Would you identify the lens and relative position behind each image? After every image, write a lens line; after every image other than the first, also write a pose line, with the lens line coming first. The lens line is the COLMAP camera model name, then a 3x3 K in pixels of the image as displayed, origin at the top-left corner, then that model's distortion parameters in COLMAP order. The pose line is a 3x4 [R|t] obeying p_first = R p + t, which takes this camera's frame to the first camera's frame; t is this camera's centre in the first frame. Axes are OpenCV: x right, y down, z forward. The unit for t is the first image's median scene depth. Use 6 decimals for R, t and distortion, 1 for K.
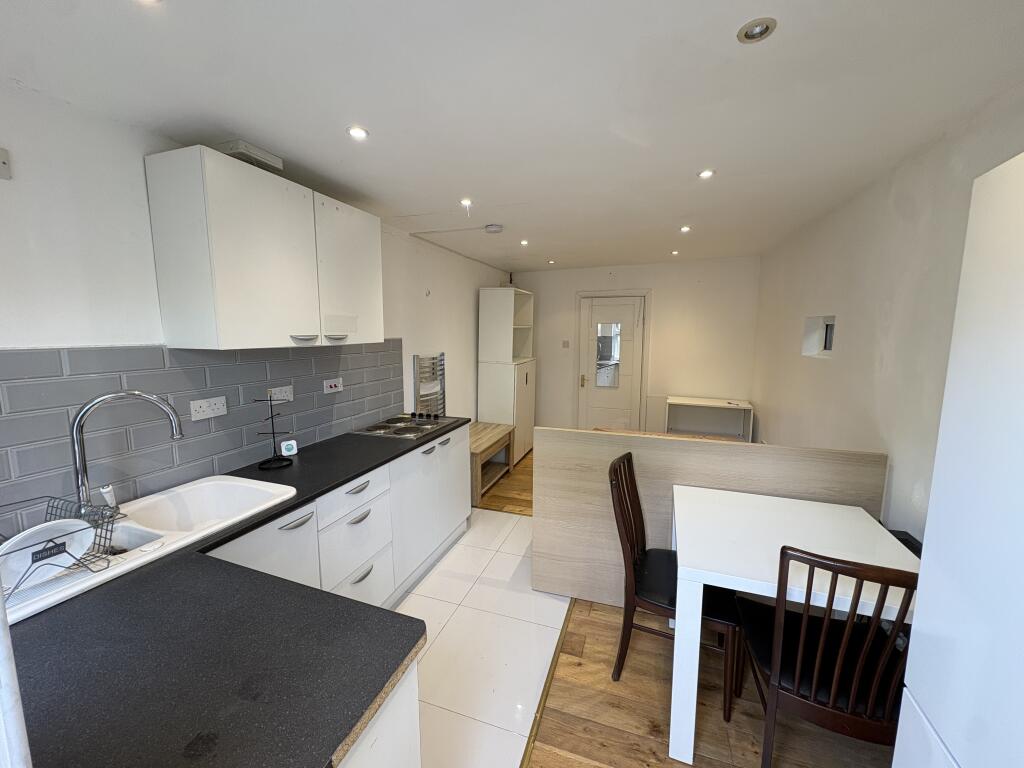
lens RADIAL K [[406.0, 0, 512.0], [0, 406.0, 384.0], [0, 0, 1]] dist [0.002602, -0.000019]
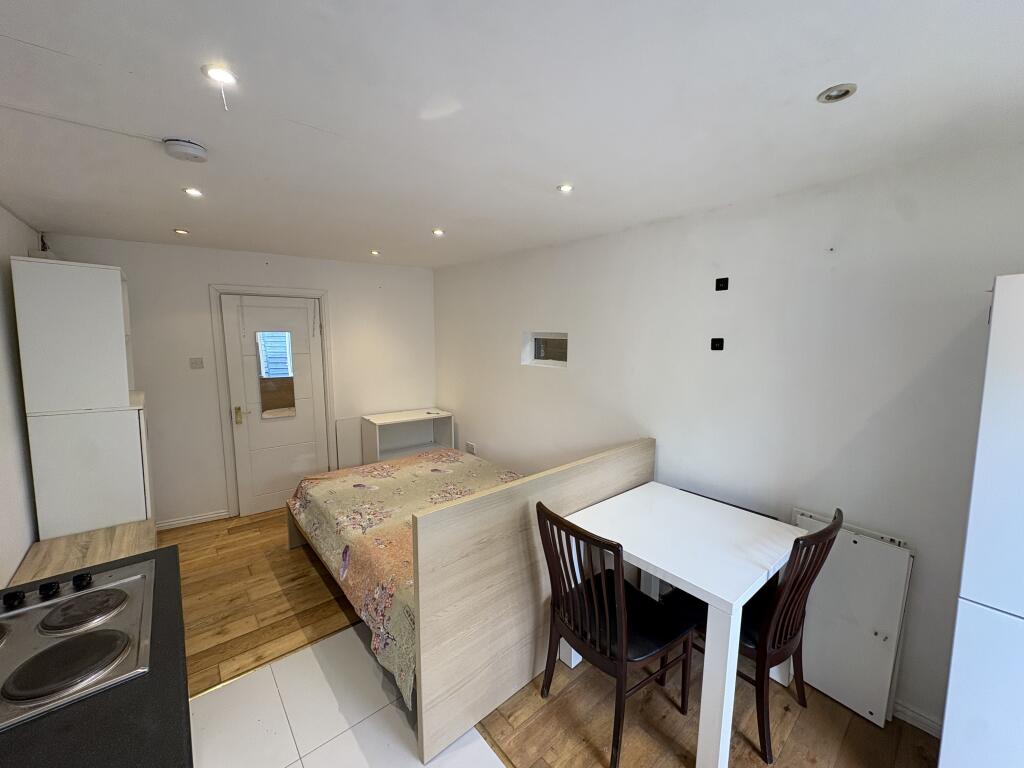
lens RADIAL K [[406.7, 0, 513.1], [0, 406.7, 385.5], [0, 0, 1]] dist [0.000247, 0.000088]
pose [[0.505511, -0.108803, 0.855933, -0.348892], [0.108398, 0.992166, 0.062102, -0.101980], [-0.855984, 0.061388, 0.513345, 0.507694]]
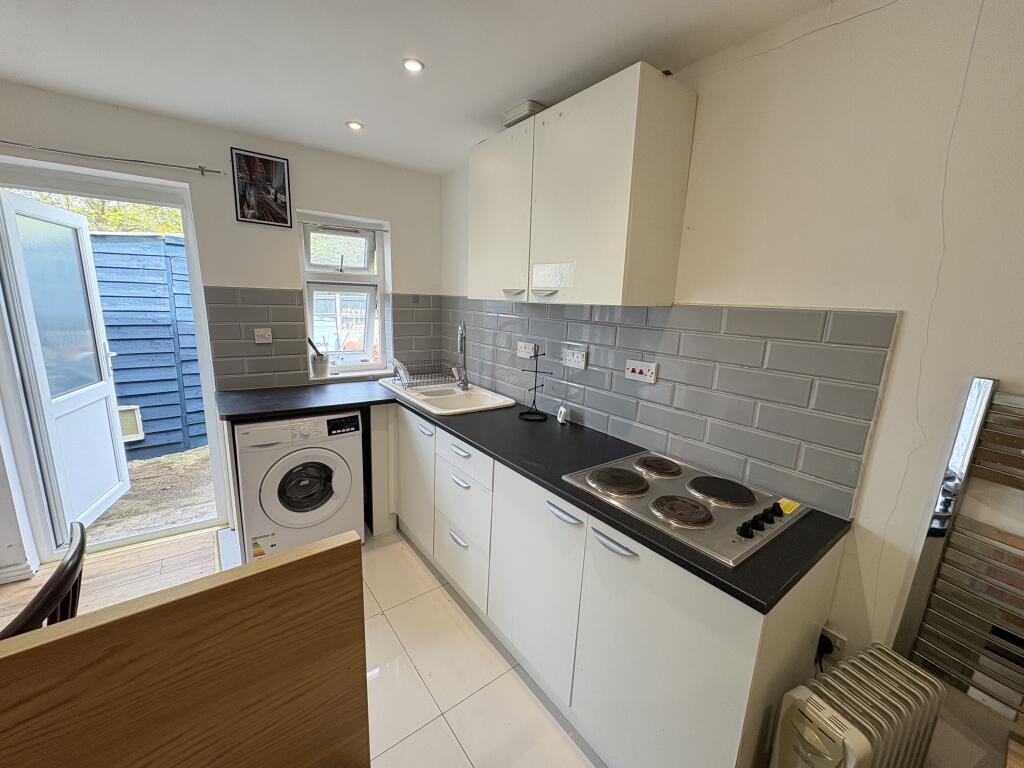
lens RADIAL K [[406.0, 0, 512.0], [0, 406.0, 384.0], [0, 0, 1]] dist [0.002602, -0.000019]
pose [[-0.559162, 0.145998, -0.816102, 0.235392], [-0.149739, 0.950398, 0.272619, -0.128154], [0.815424, 0.274640, -0.509565, 1.176355]]
